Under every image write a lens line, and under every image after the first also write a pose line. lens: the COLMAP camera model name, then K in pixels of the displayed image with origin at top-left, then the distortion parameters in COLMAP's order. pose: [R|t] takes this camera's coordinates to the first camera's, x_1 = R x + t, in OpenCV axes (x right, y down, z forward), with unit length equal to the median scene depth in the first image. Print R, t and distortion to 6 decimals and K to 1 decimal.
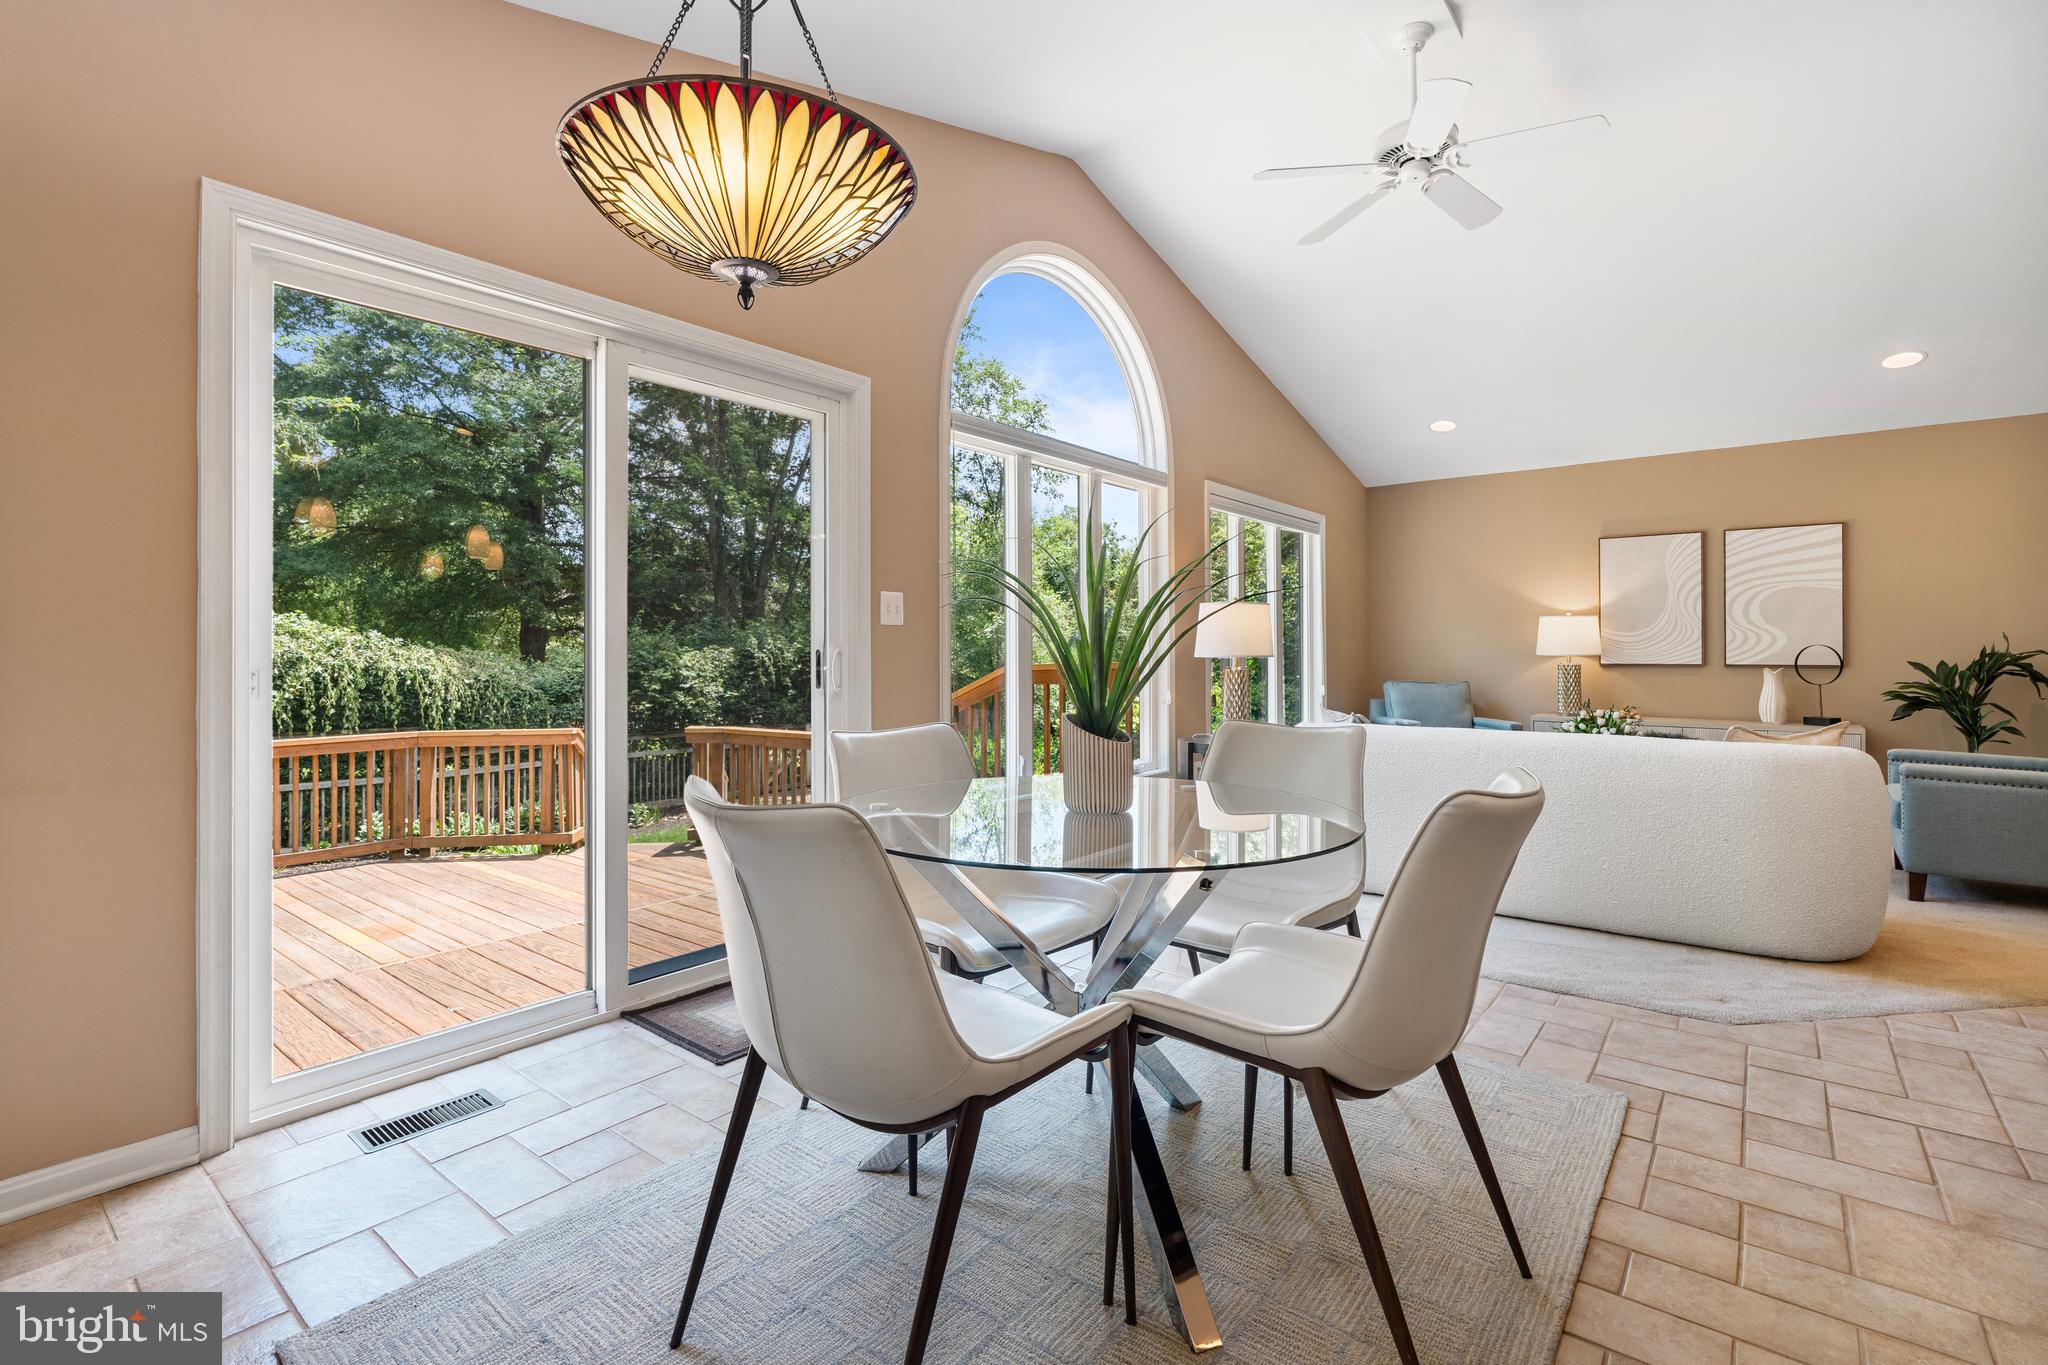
lens RADIAL K [[935.7, 0, 1014.5], [0, 935.7, 656.9], [0, 0, 1]] dist [-0.007507, 0.003094]
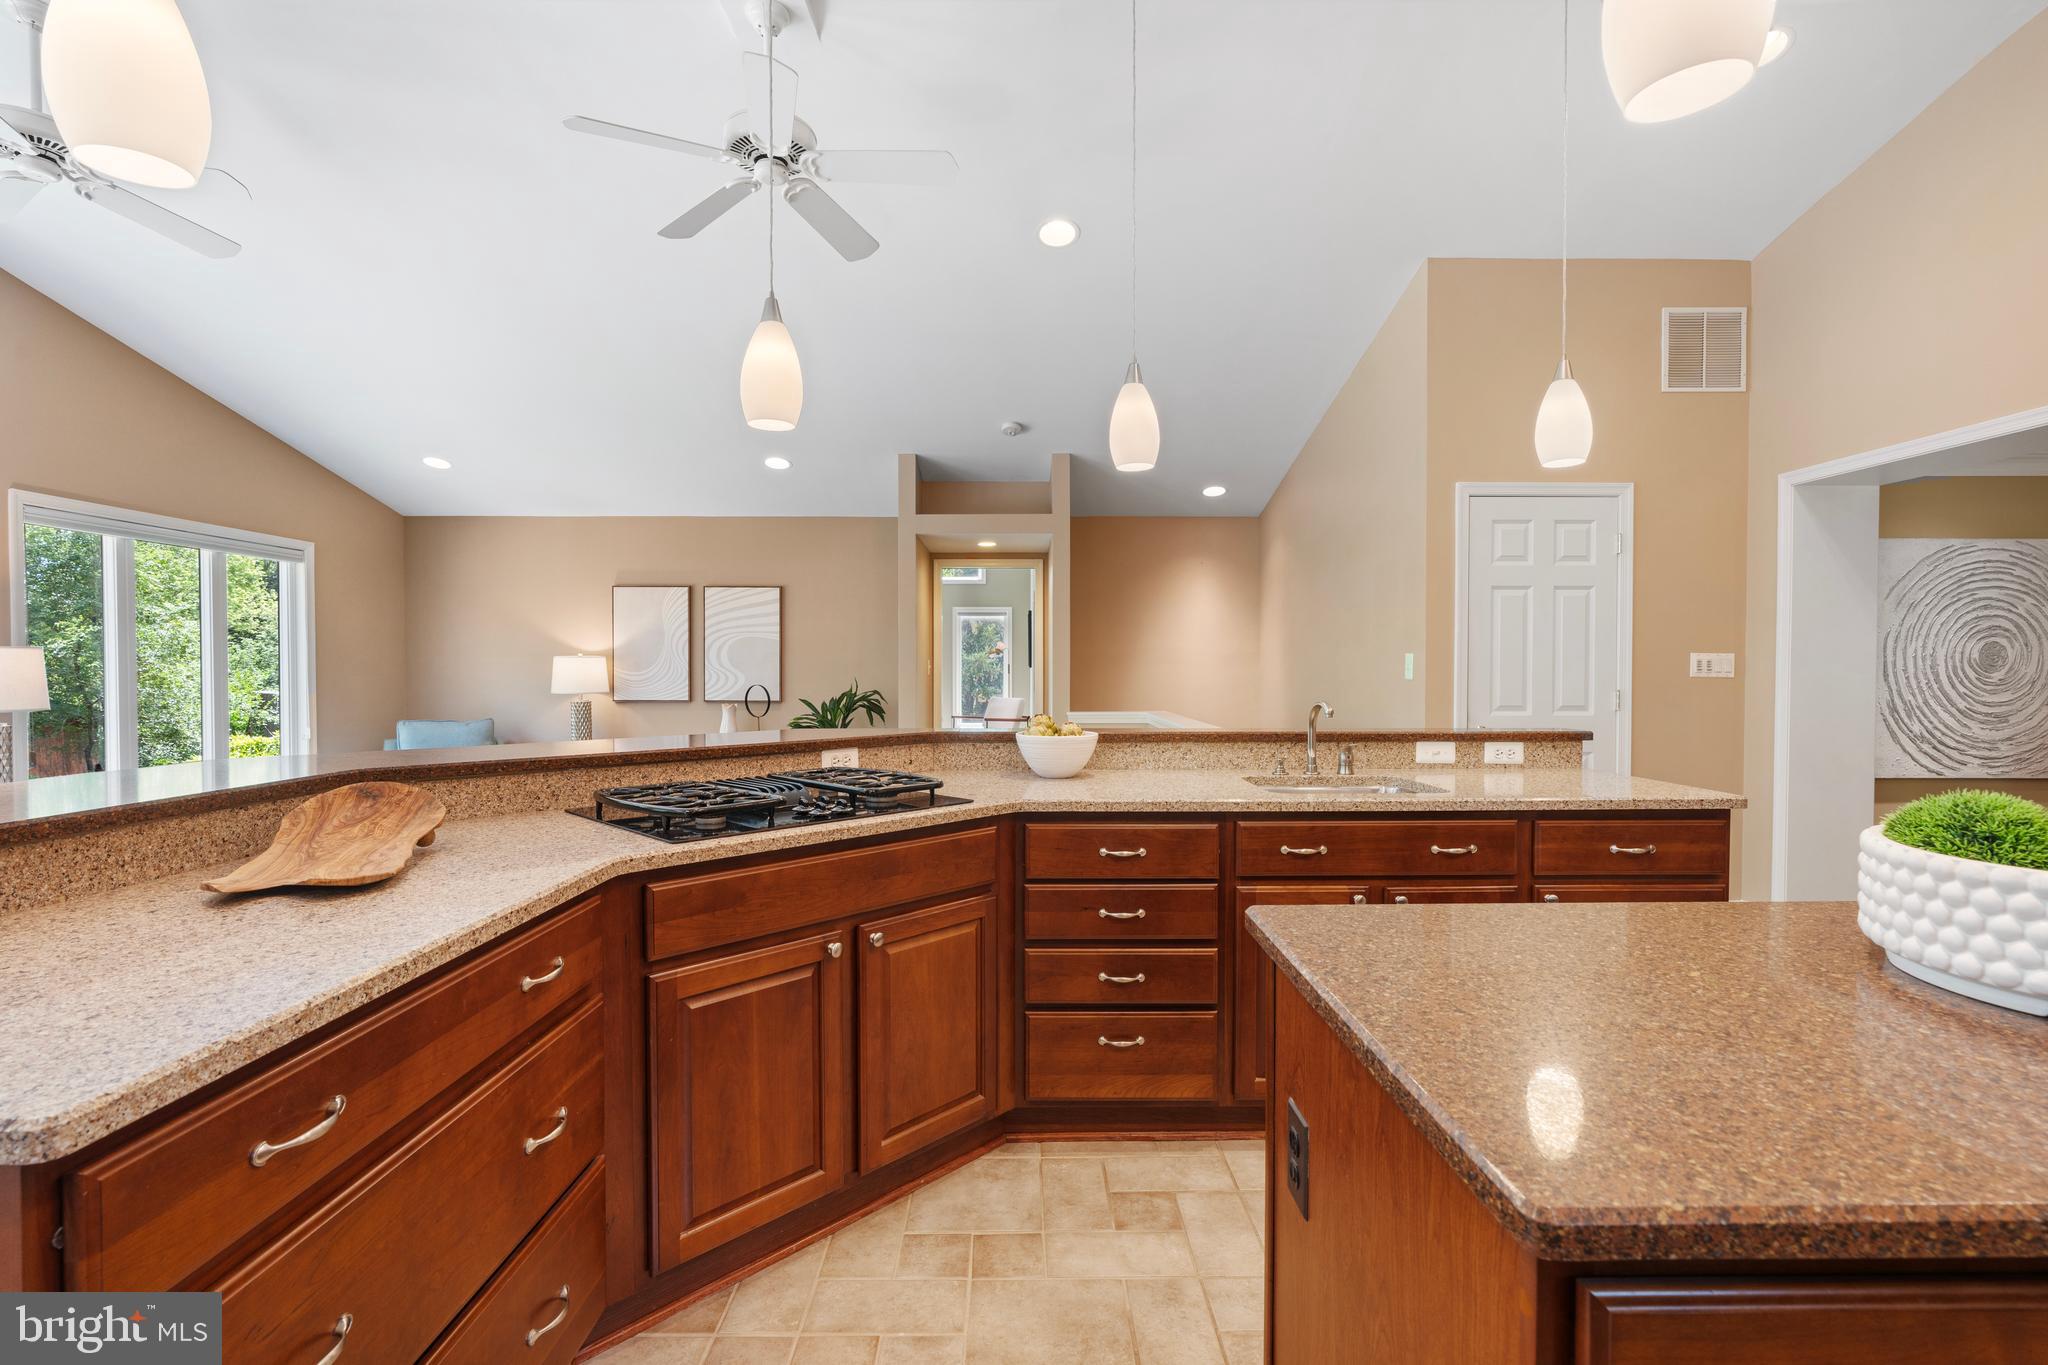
lens RADIAL K [[935.7, 0, 1013.4], [0, 935.7, 676.5], [0, 0, 1]] dist [-0.007507, 0.003094]
pose [[0.775529, -0.002004, 0.631309, 0.309521], [0.000159, 0.999996, 0.002980, -0.024579], [-0.631312, -0.002211, 0.775526, -0.149808]]
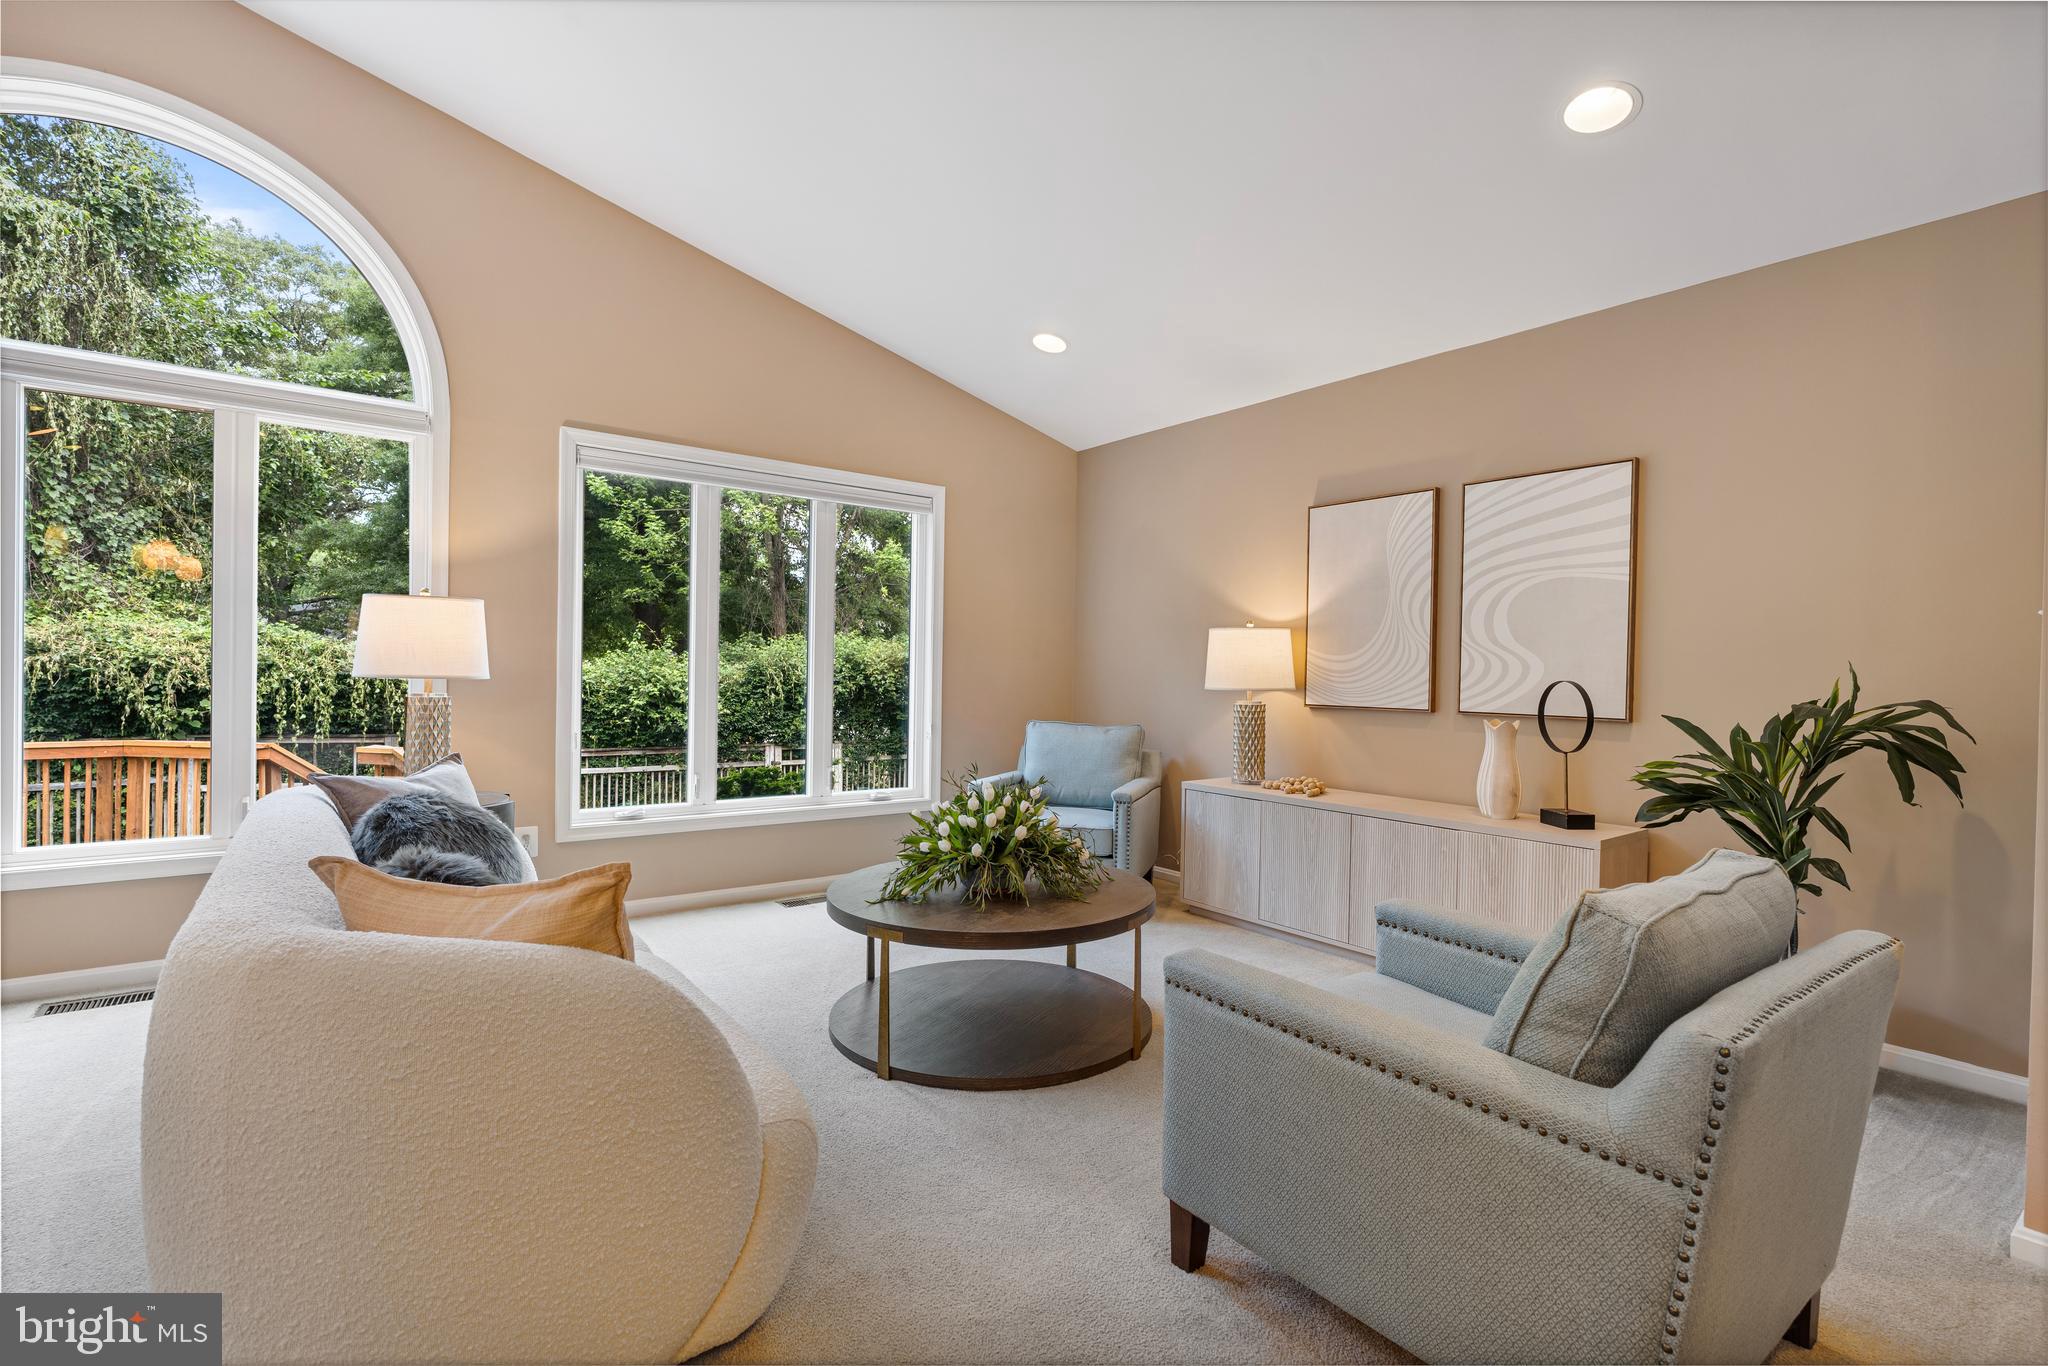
lens RADIAL K [[935.7, 0, 1015.6], [0, 935.7, 680.7], [0, 0, 1]] dist [-0.007507, 0.003094]
pose [[0.970397, 0.022407, -0.240474, 0.607049], [-0.022249, 0.999747, 0.003372, -0.006698], [0.240489, 0.002078, 0.970650, 0.344519]]
